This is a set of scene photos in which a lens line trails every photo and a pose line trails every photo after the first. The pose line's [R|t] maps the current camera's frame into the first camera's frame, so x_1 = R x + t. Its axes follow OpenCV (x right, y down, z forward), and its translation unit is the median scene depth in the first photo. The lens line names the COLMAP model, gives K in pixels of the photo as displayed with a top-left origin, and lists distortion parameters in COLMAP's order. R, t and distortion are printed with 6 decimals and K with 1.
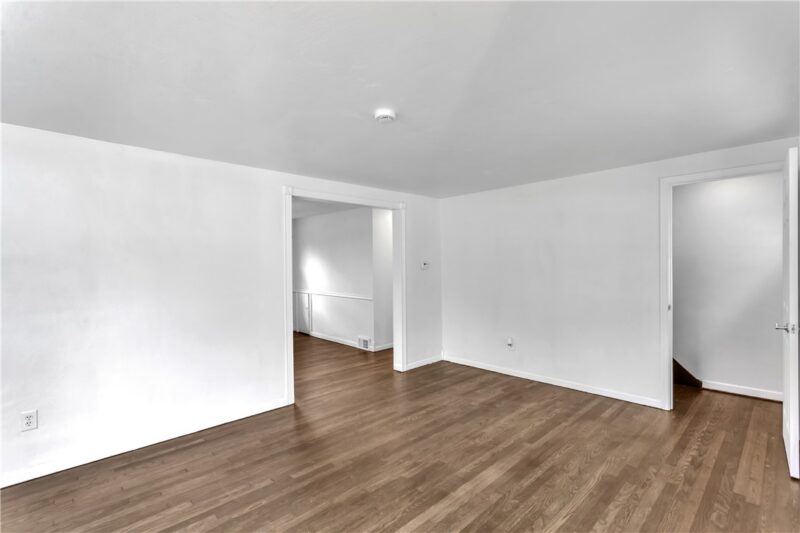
lens RADIAL K [[375.5, 0, 393.2], [0, 375.5, 264.9], [0, 0, 1]] dist [0.001753, 0.000883]
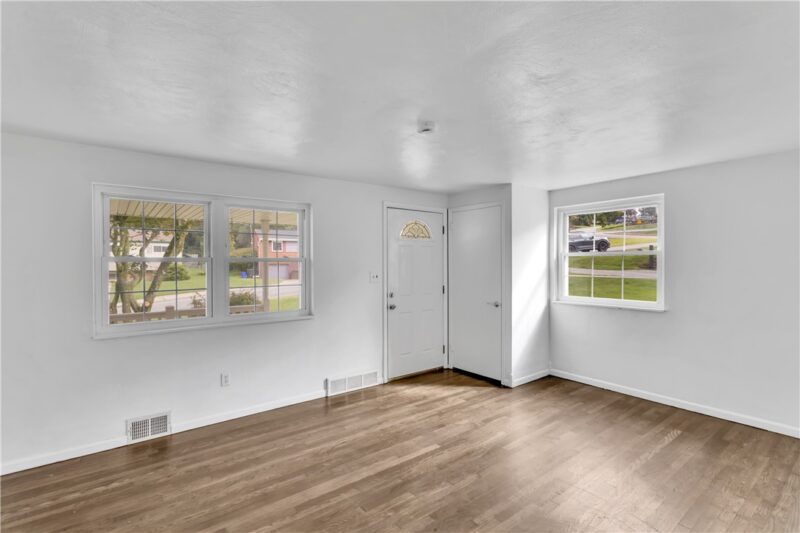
lens RADIAL K [[375.5, 0, 393.2], [0, 375.5, 264.9], [0, 0, 1]] dist [0.001753, 0.000883]
pose [[-0.993462, 0.014484, 0.113236, -0.032490], [0.015392, 0.999856, 0.007149, -0.019890], [-0.113117, 0.008845, -0.993542, 1.595770]]
